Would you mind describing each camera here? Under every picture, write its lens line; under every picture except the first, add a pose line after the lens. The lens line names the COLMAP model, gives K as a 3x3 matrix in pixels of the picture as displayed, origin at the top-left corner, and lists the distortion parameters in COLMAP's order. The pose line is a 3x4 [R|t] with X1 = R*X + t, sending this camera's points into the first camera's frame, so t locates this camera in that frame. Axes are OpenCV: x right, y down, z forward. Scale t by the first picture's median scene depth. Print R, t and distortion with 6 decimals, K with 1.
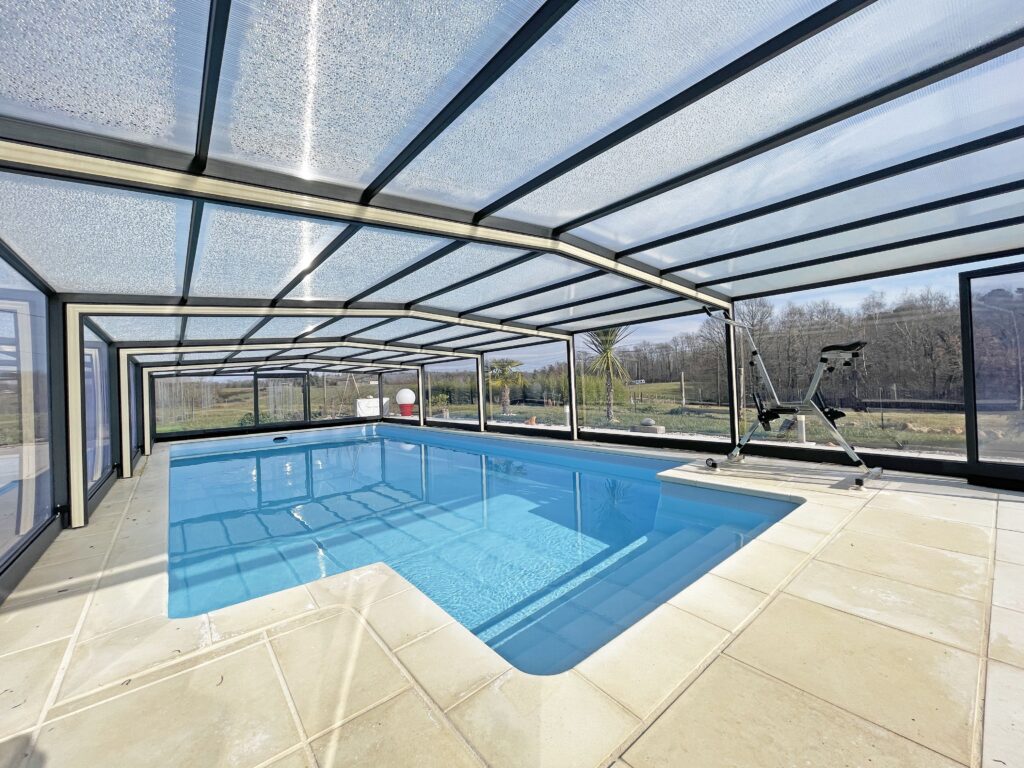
lens RADIAL K [[409.1, 0, 508.8], [0, 409.1, 381.6], [0, 0, 1]] dist [-0.001822, -0.000319]
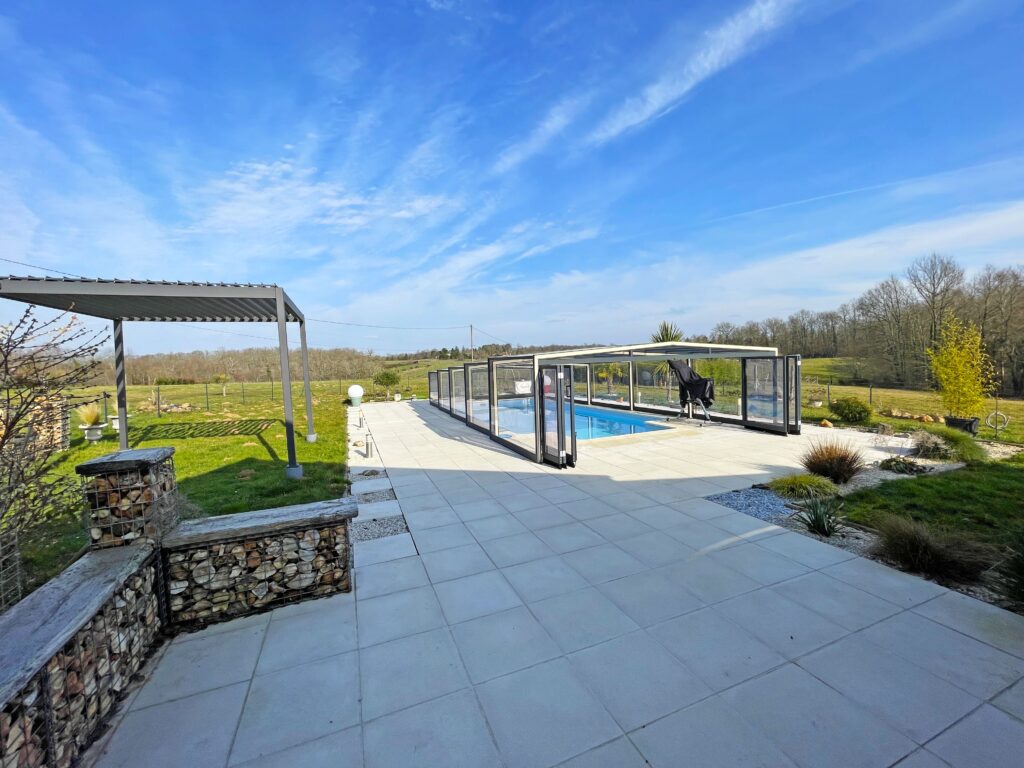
lens RADIAL K [[409.1, 0, 508.8], [0, 409.1, 381.6], [0, 0, 1]] dist [-0.001822, -0.000319]
pose [[0.951329, 0.019672, -0.307550, 0.107147], [0.000455, 0.997870, 0.065234, -0.071453], [0.308178, -0.062199, 0.949293, -0.598014]]
